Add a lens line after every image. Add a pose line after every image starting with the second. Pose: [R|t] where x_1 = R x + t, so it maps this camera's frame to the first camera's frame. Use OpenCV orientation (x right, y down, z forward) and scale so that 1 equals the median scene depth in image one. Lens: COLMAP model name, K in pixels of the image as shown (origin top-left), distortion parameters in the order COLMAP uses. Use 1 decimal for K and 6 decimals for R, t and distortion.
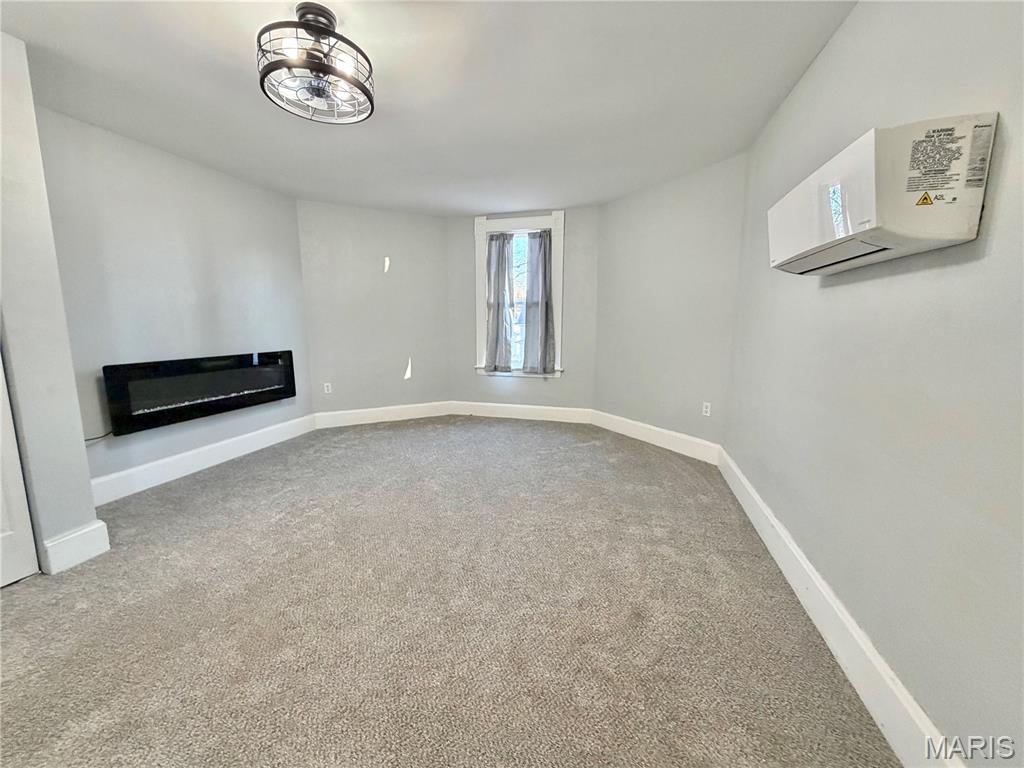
lens RADIAL K [[407.9, 0, 509.4], [0, 407.9, 383.4], [0, 0, 1]] dist [0.000295, -0.000834]
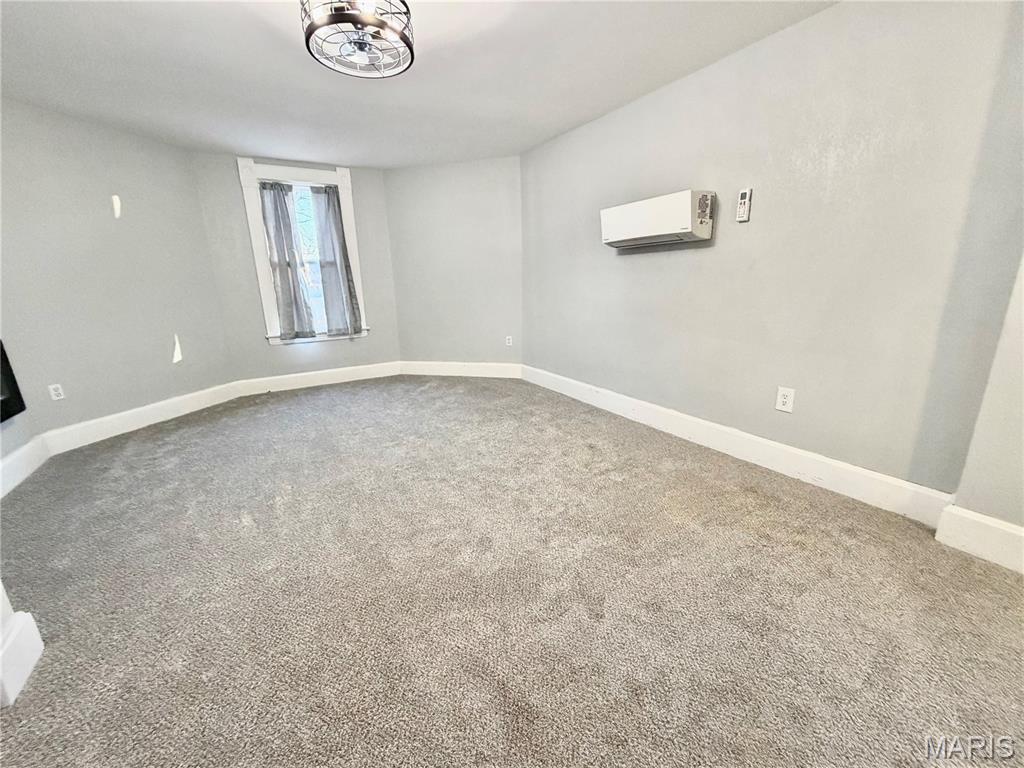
lens RADIAL K [[407.9, 0, 509.4], [0, 407.9, 383.4], [0, 0, 1]] dist [0.000295, -0.000834]
pose [[0.689254, -0.199345, 0.696556, -0.396417], [0.135604, 0.979909, 0.146255, 0.000884], [-0.711716, -0.006352, 0.702438, 0.010979]]
